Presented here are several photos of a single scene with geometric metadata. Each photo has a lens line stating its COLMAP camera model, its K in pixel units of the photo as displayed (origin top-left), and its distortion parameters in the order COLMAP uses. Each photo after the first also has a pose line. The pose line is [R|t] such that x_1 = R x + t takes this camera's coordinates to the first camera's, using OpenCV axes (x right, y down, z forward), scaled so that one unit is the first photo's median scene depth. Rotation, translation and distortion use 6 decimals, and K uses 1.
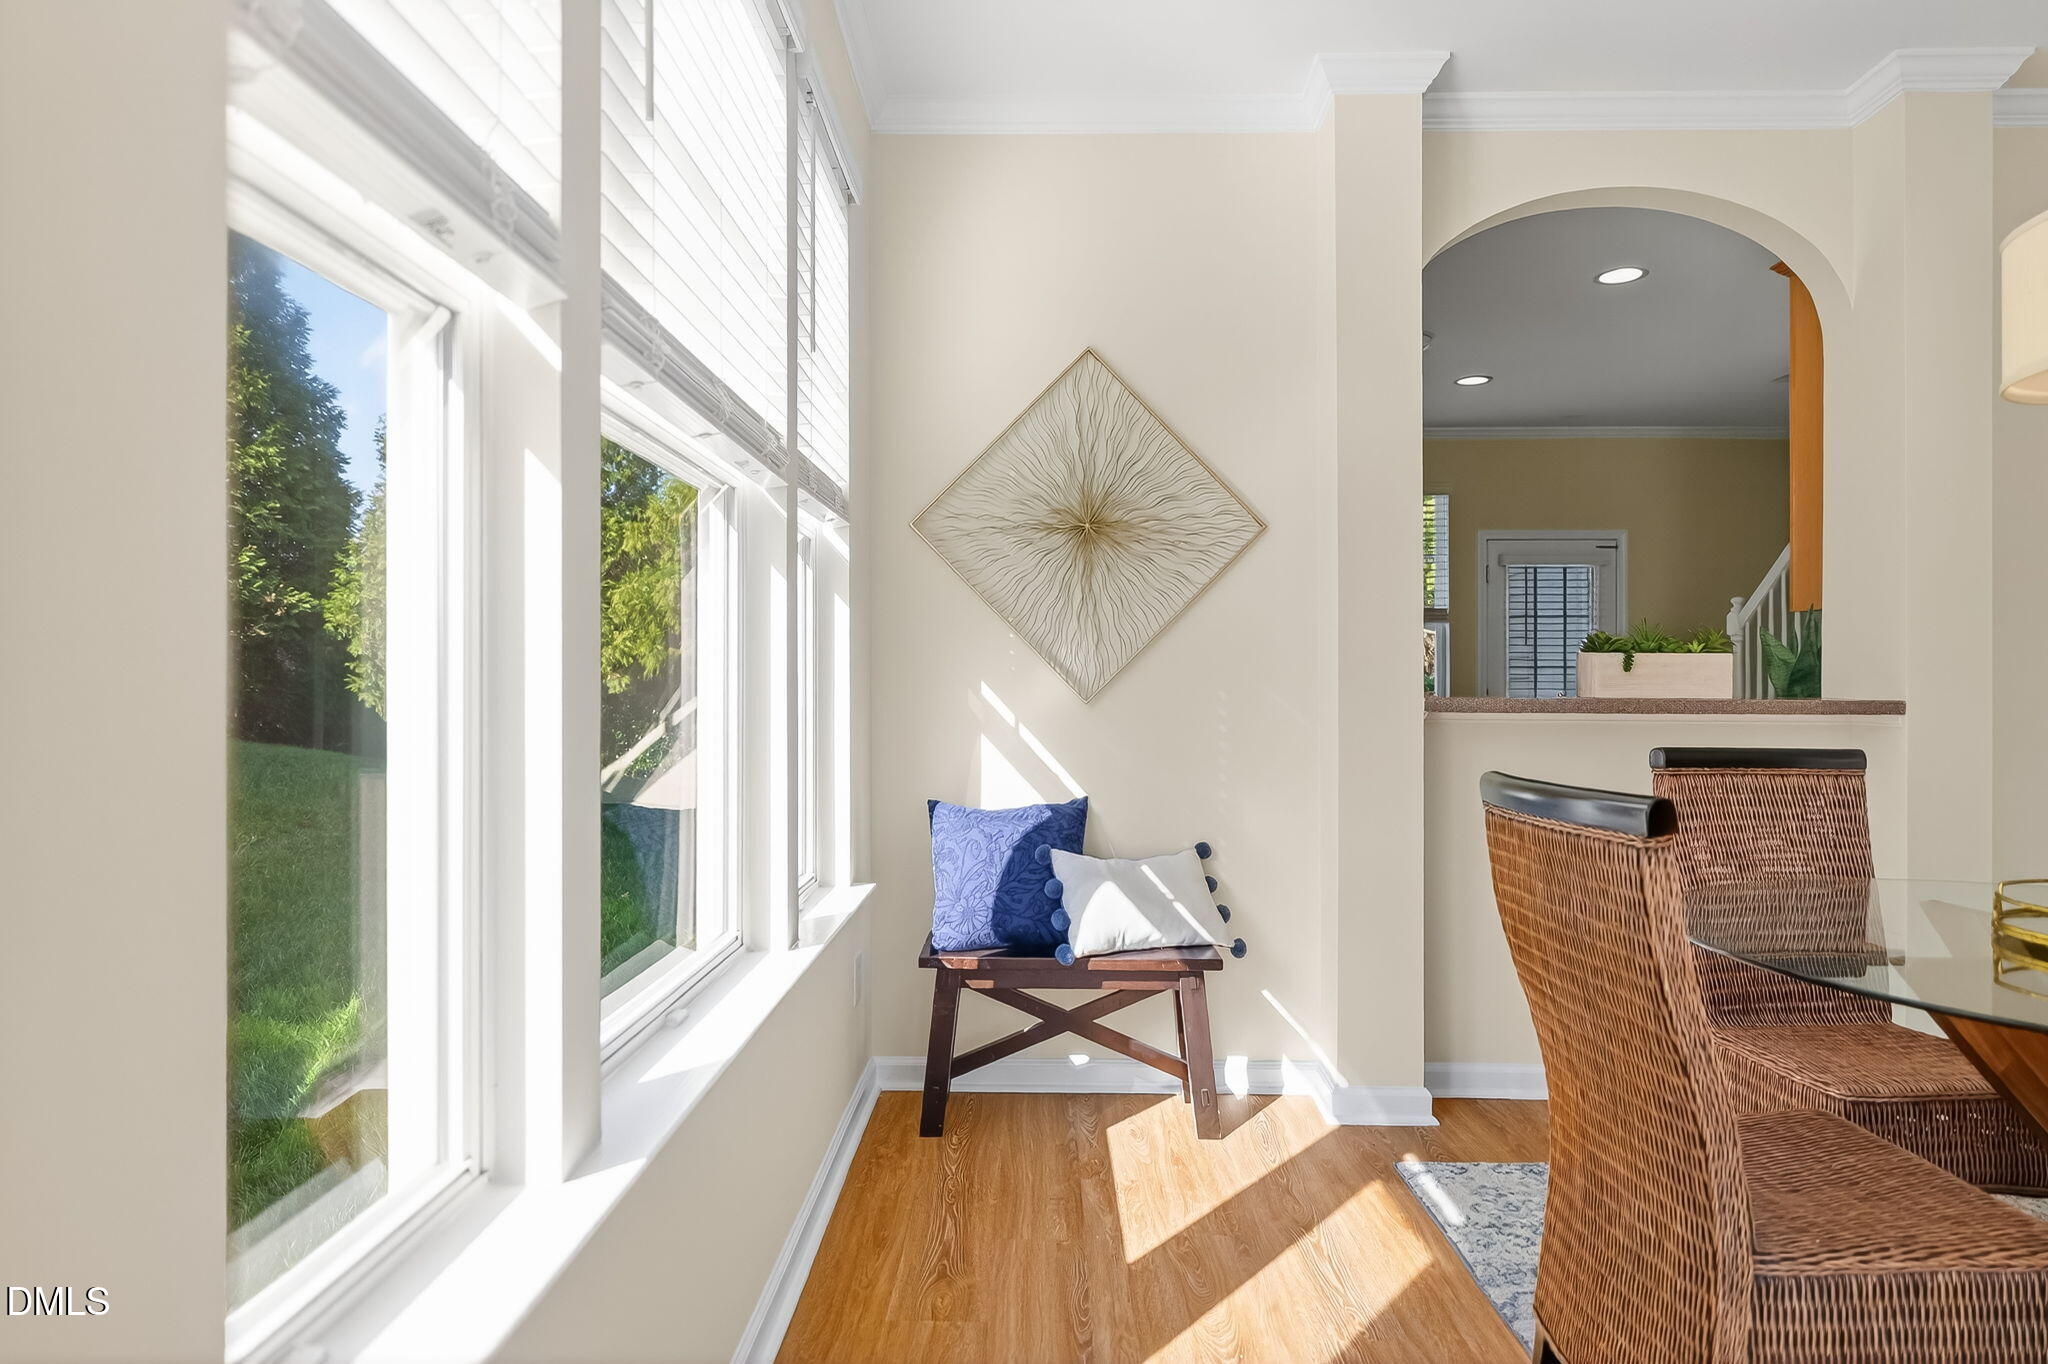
lens RADIAL K [[948.4, 0, 1013.6], [0, 948.4, 695.2], [0, 0, 1]] dist [-0.001580, -0.000431]
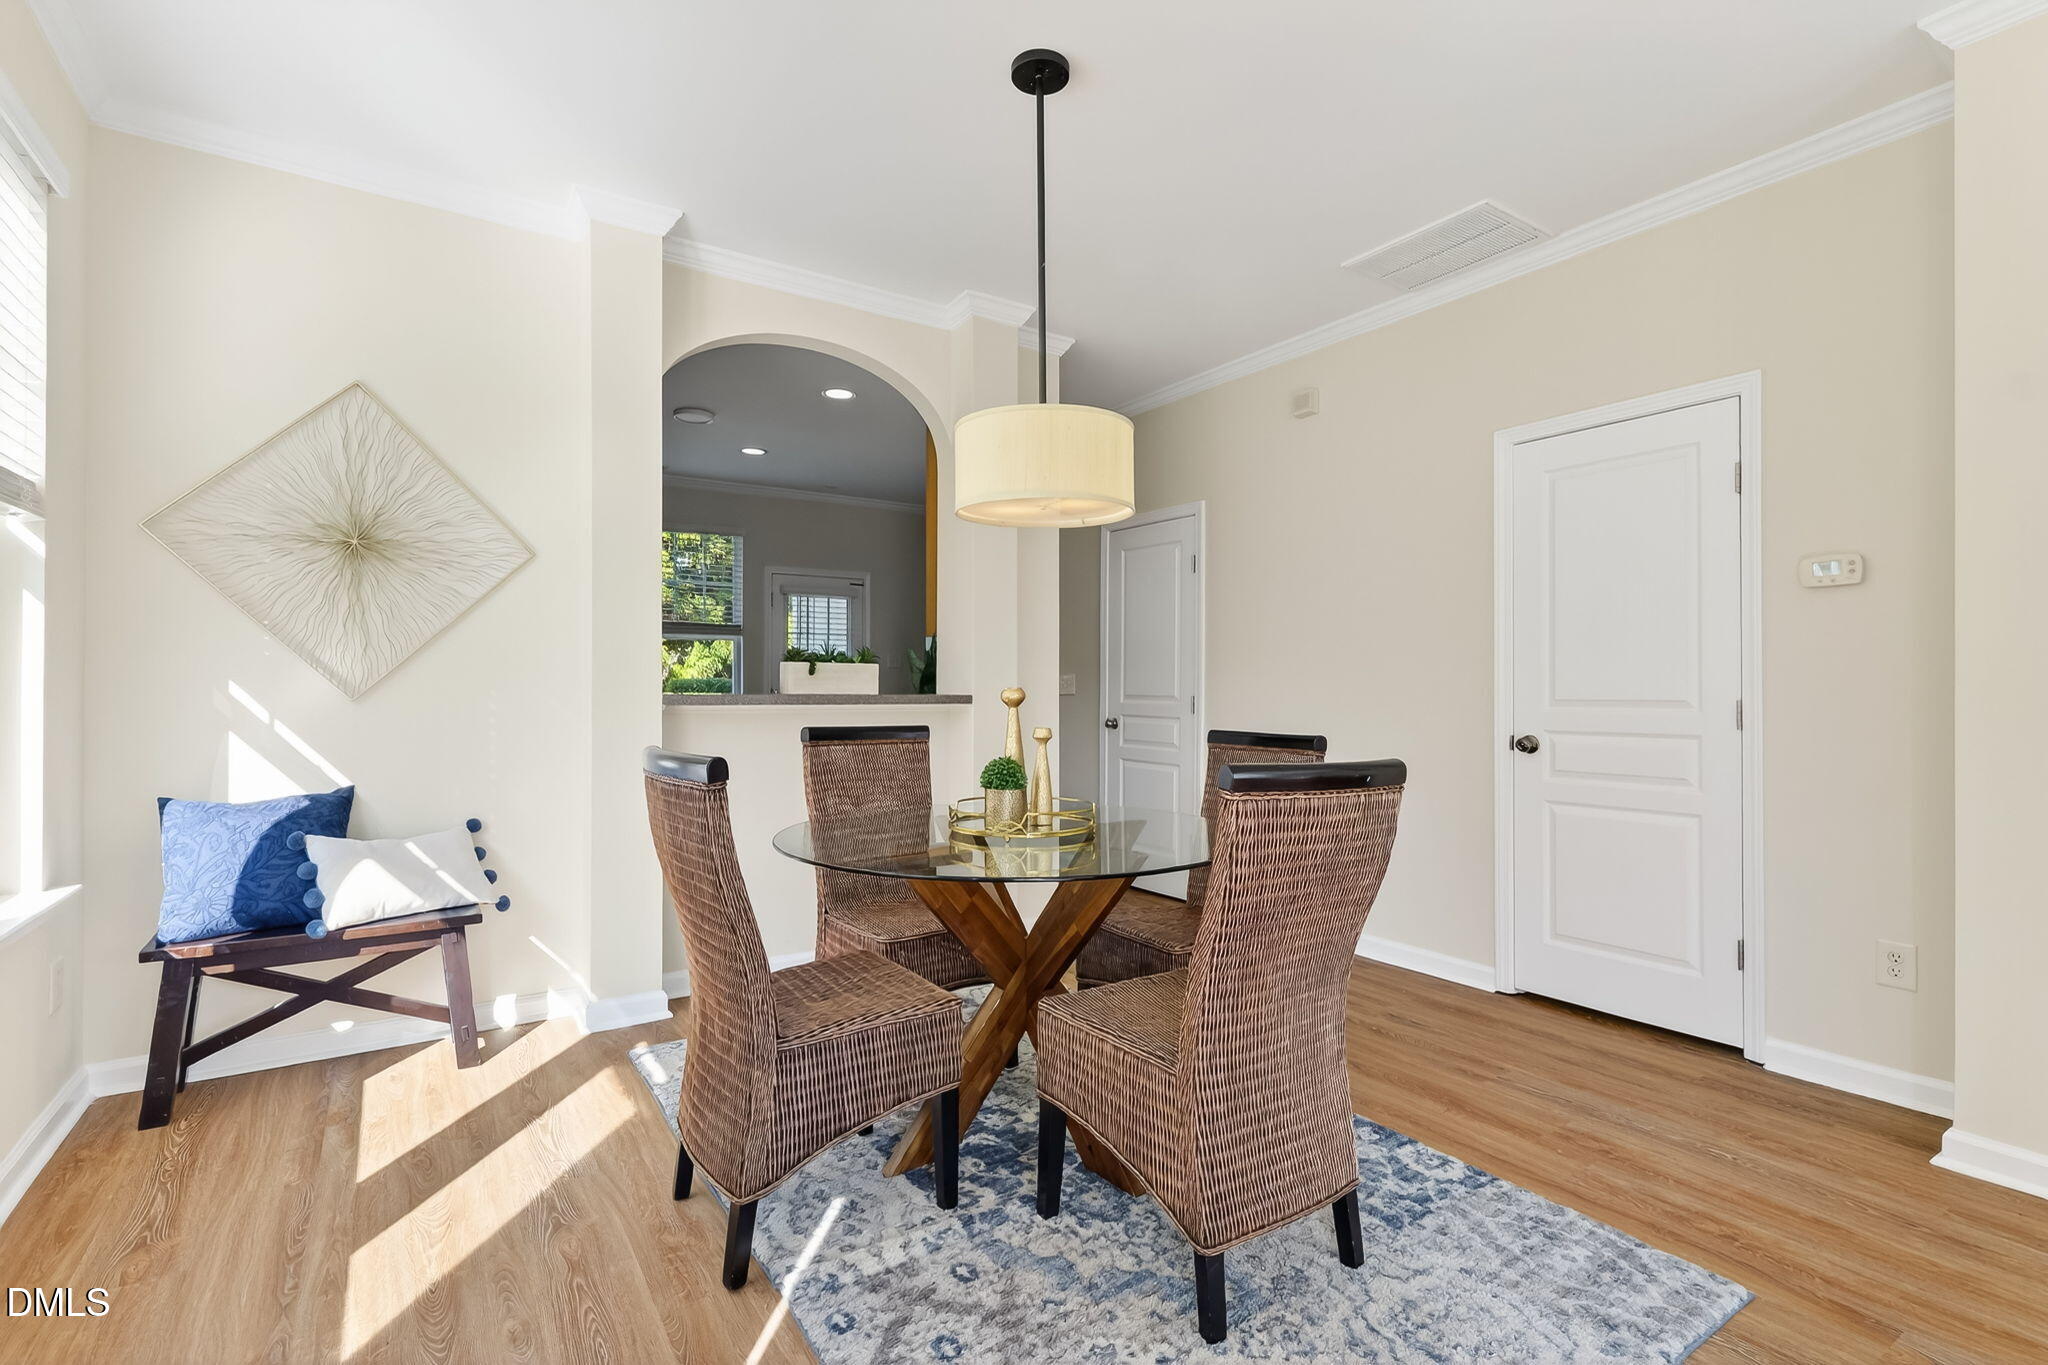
lens RADIAL K [[897.6, 0, 1024.0], [0, 897.6, 682.5], [0, 0, 1]] dist [0.001057, -0.000364]
pose [[0.849938, 0.001666, 0.526880, 0.198383], [0.004026, 0.999945, -0.009655, -0.000036], [-0.526867, 0.010327, 0.849885, -0.317974]]
